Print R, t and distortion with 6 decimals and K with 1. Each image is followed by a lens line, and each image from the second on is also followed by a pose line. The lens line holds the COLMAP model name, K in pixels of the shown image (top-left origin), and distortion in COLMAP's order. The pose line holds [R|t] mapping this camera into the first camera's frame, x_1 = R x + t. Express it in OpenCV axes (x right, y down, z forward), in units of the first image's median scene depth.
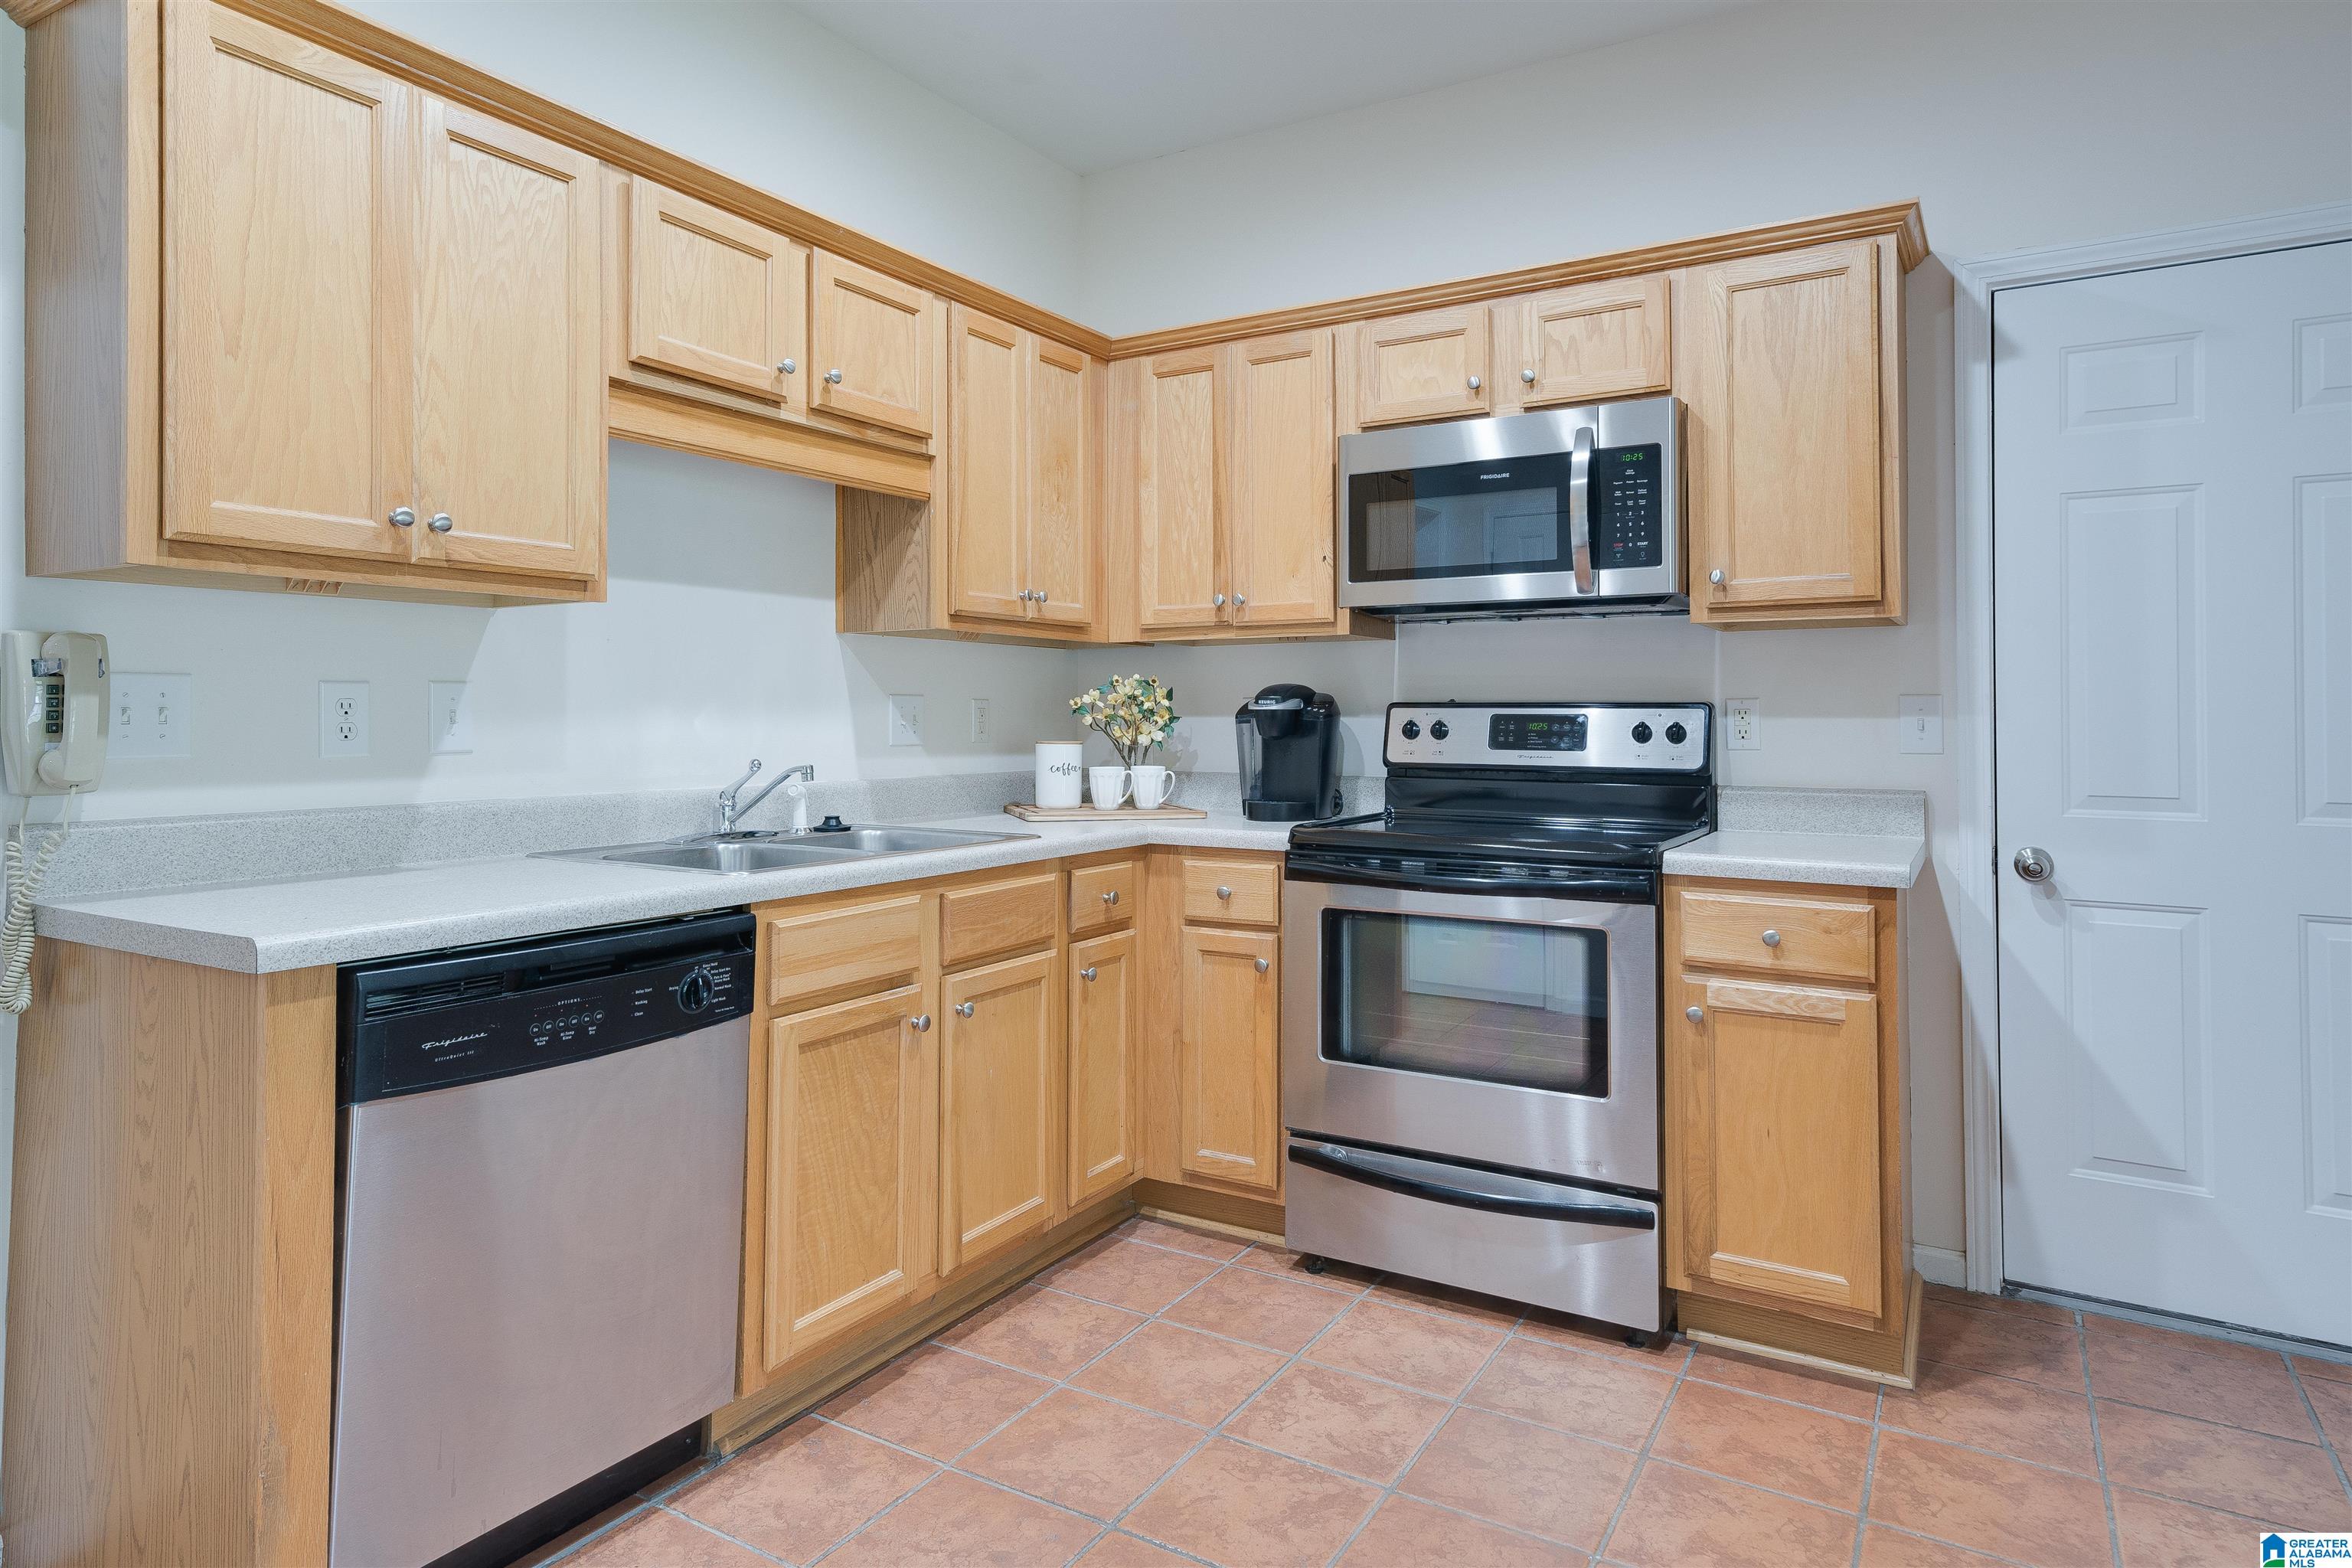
lens RADIAL K [[1359.7, 0, 1147.5], [0, 1359.7, 693.8], [0, 0, 1]] dist [0.019559, 0.002399]
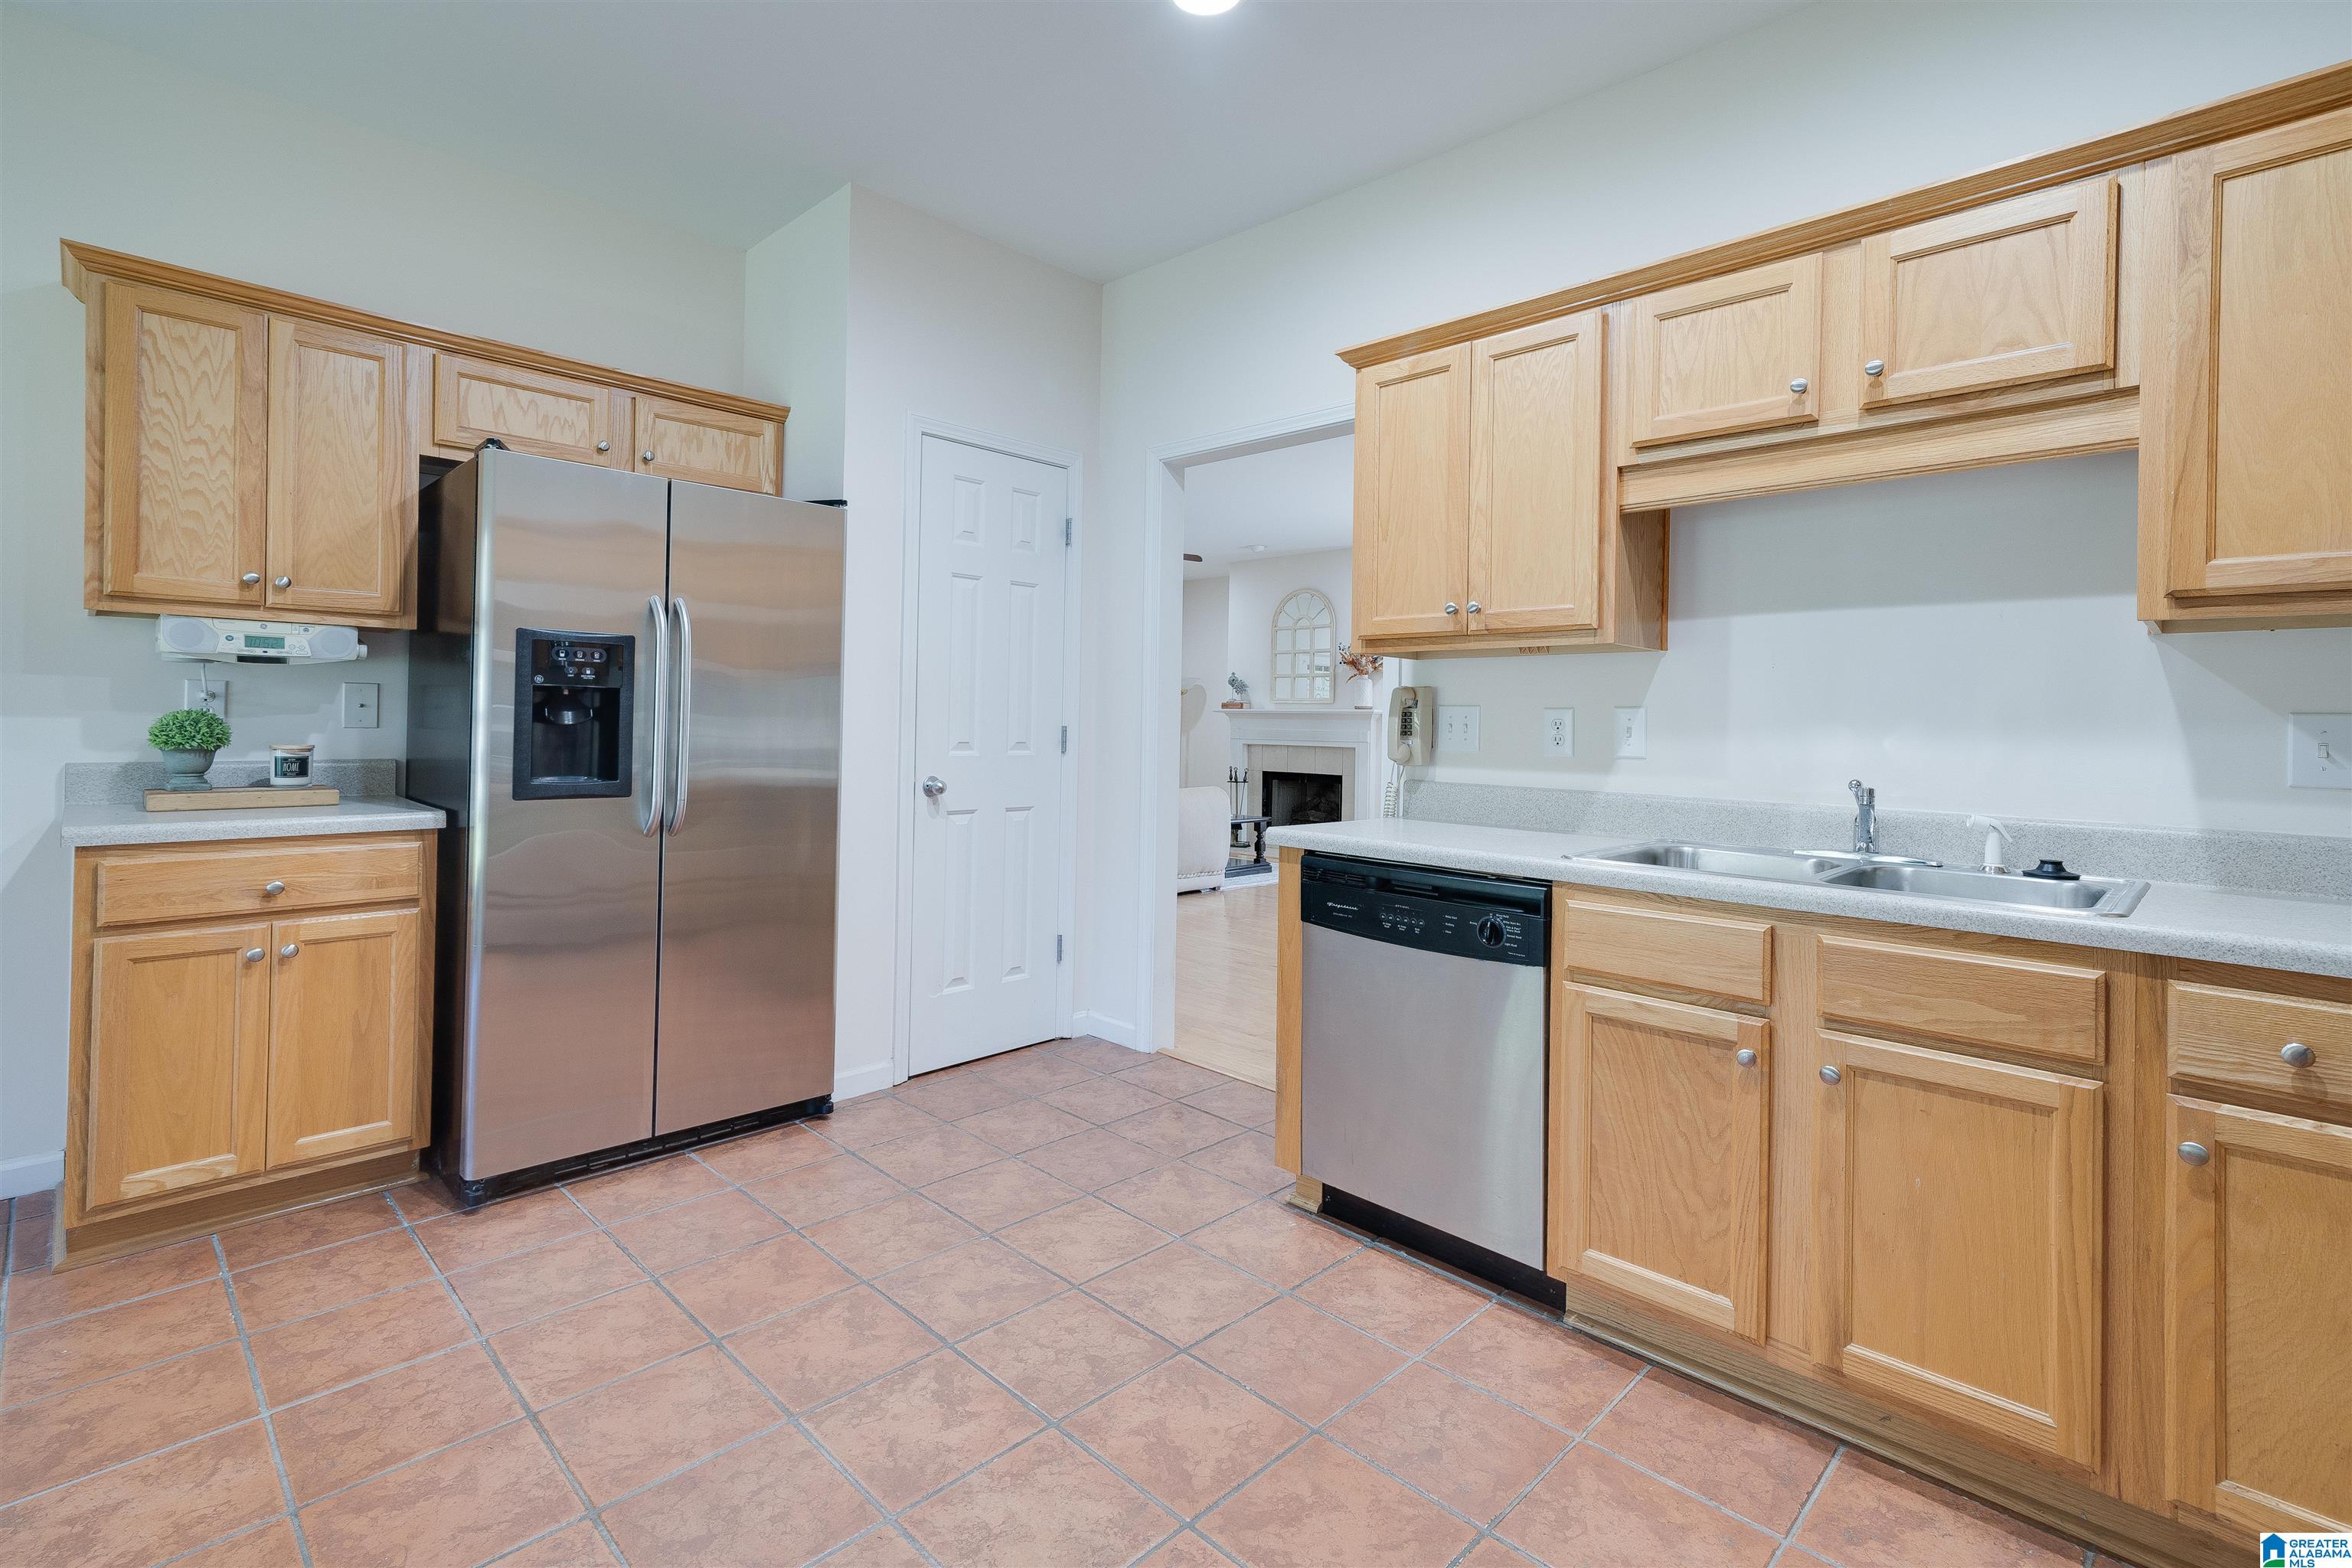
lens RADIAL K [[1075.0, 0, 1168.2], [0, 1075.0, 725.4], [0, 0, 1]] dist [0.008183, -0.000222]
pose [[-0.218879, -0.002746, -0.975748, 0.587807], [-0.004068, 0.999990, -0.001902, 0.012455], [0.975744, 0.003553, -0.218888, 0.692532]]
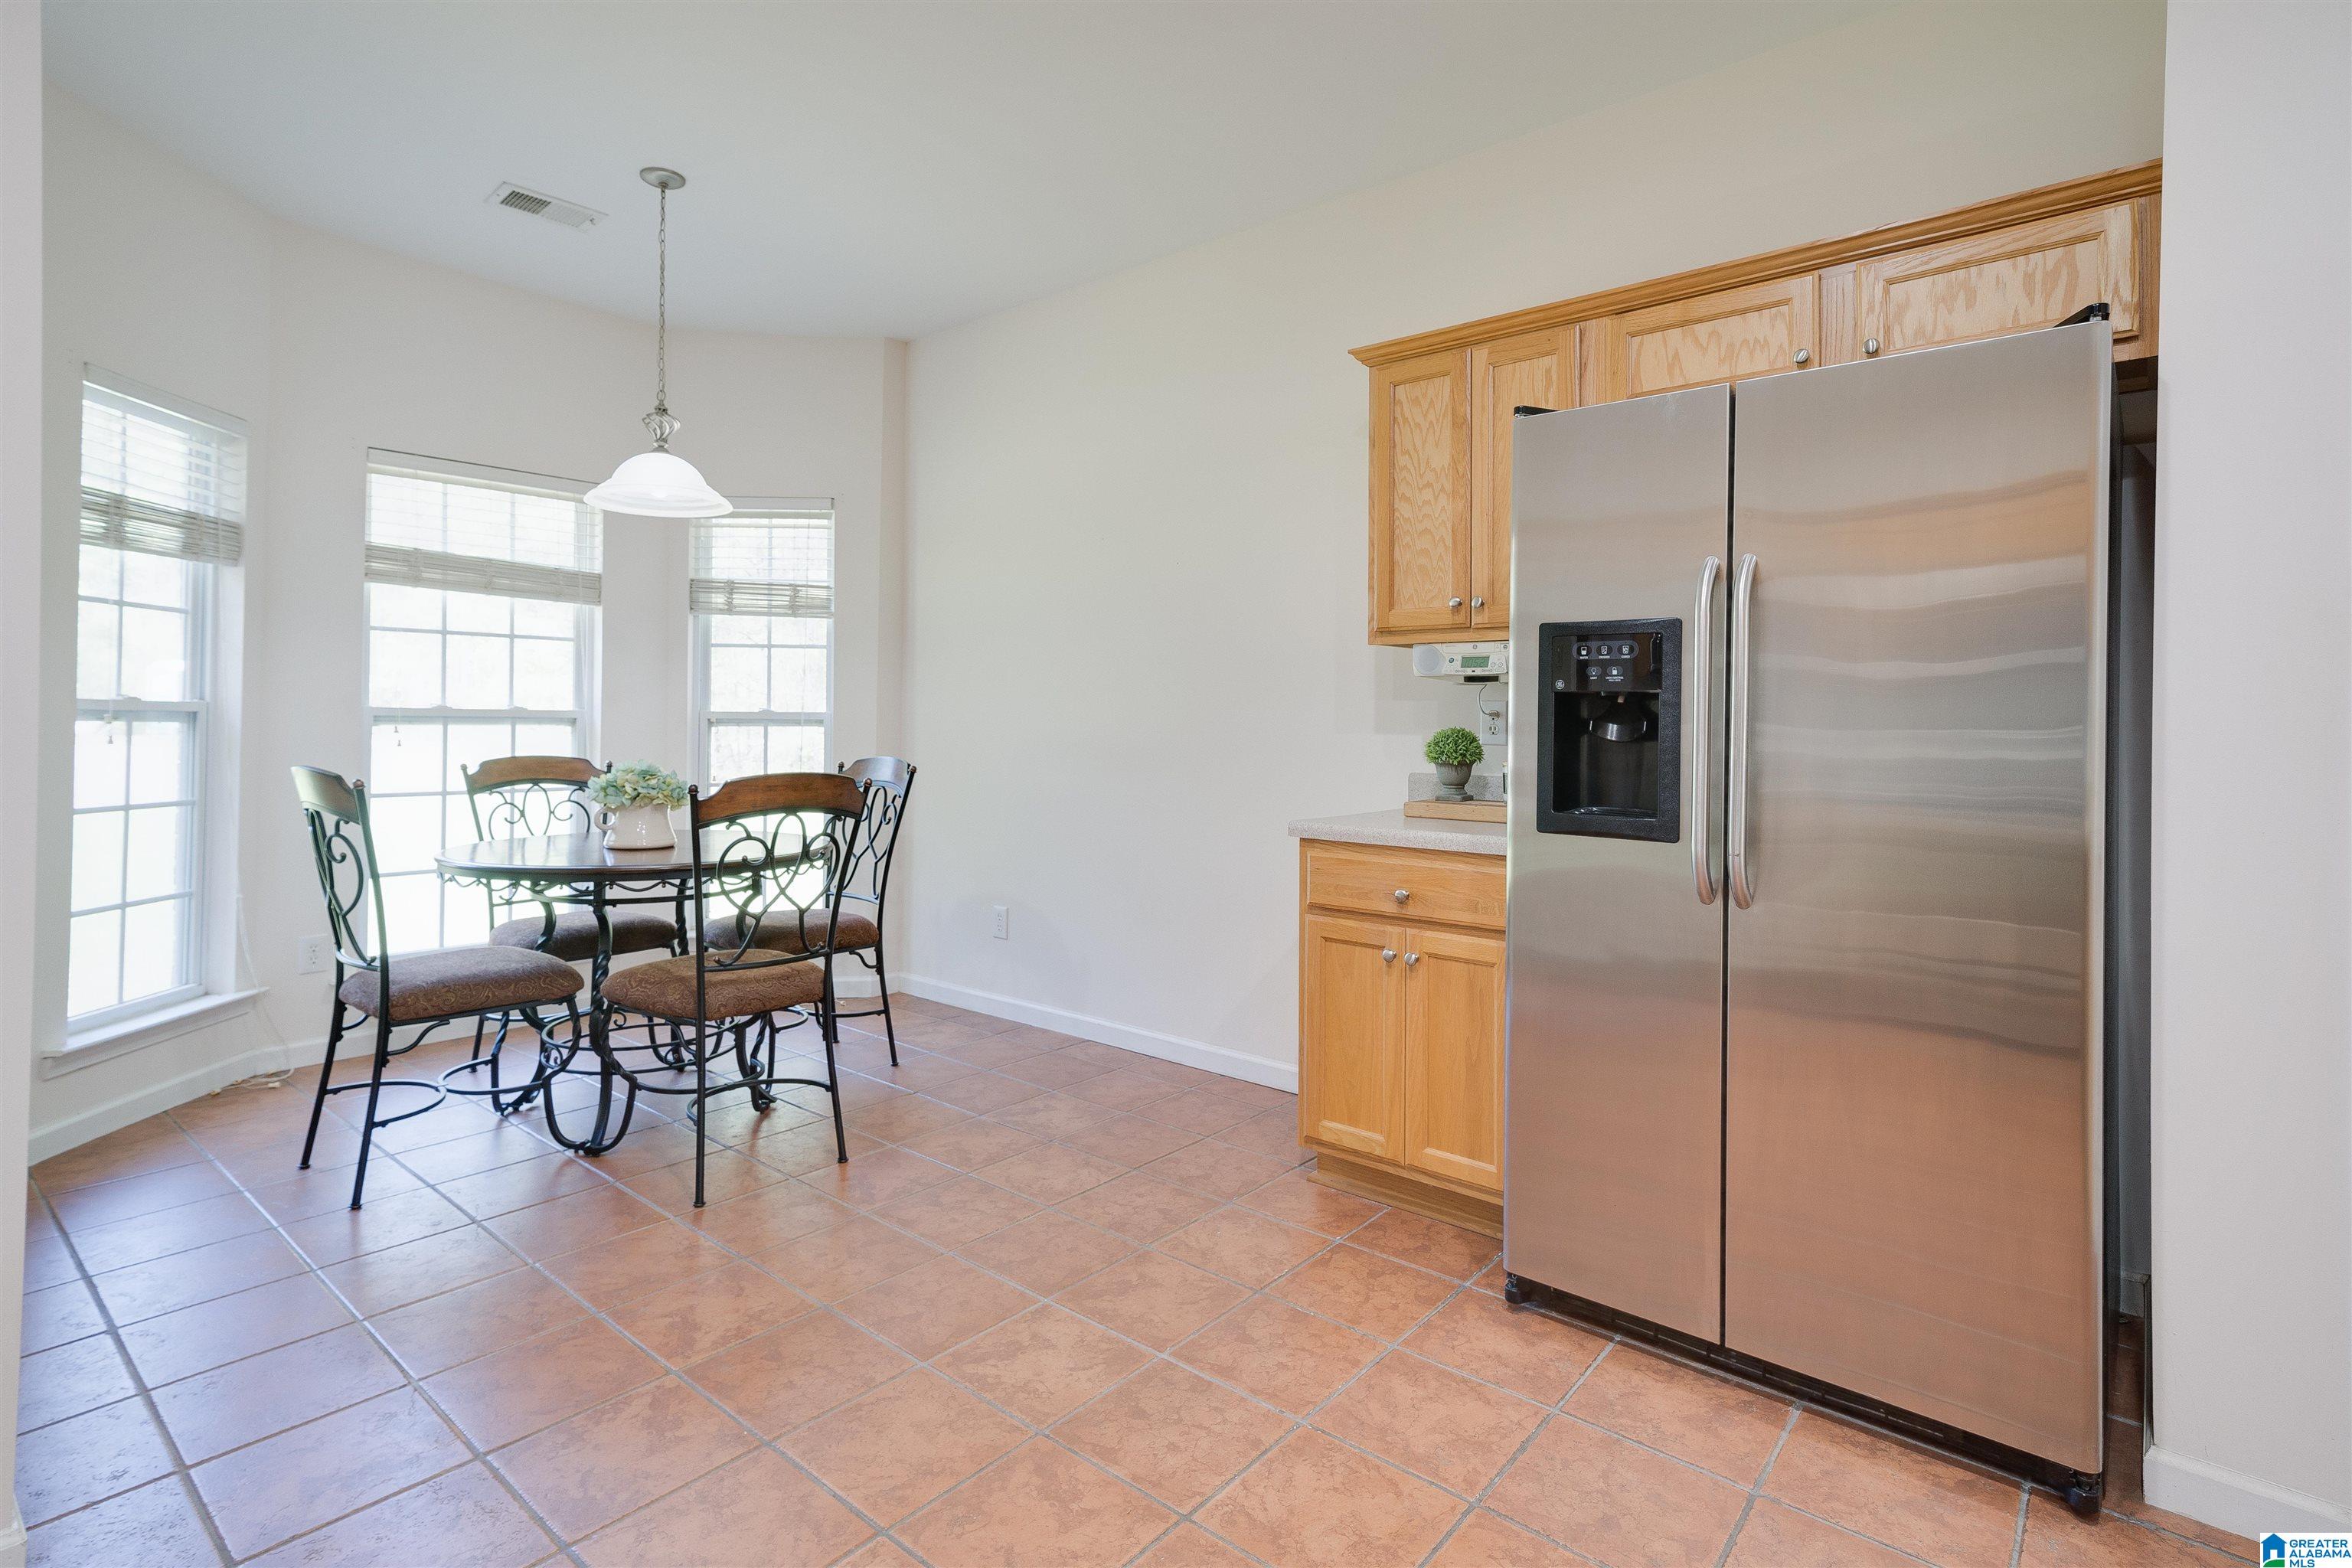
lens RADIAL K [[1158.8, 0, 1169.4], [0, 1158.8, 715.9], [0, 0, 1]] dist [0.010697, 0.000108]
pose [[-0.988842, -0.011136, 0.148554, -0.048412], [-0.013831, 0.999758, -0.017121, 0.012299], [-0.148327, -0.018985, -0.988756, 0.800037]]
